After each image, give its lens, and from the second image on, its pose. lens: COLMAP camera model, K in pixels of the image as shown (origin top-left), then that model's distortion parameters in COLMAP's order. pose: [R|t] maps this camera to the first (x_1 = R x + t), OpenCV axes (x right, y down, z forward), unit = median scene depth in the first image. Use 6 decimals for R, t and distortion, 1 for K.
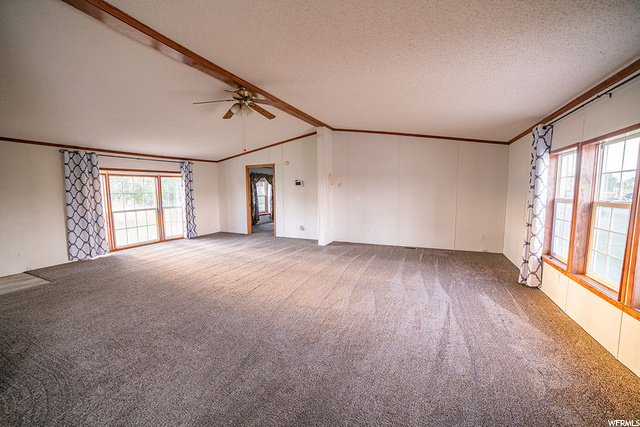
lens RADIAL K [[258.7, 0, 318.4], [0, 258.7, 217.7], [0, 0, 1]] dist [-0.110513, 0.035800]
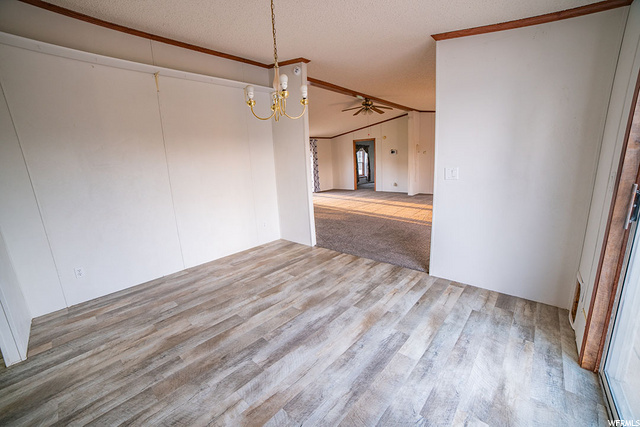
lens RADIAL K [[258.7, 0, 318.4], [0, 258.7, 217.7], [0, 0, 1]] dist [-0.110513, 0.035800]
pose [[0.951814, 0.028636, -0.305335, -0.030812], [0.008655, 0.992726, 0.120083, 0.045421], [0.306552, -0.116940, 0.944643, -0.419553]]
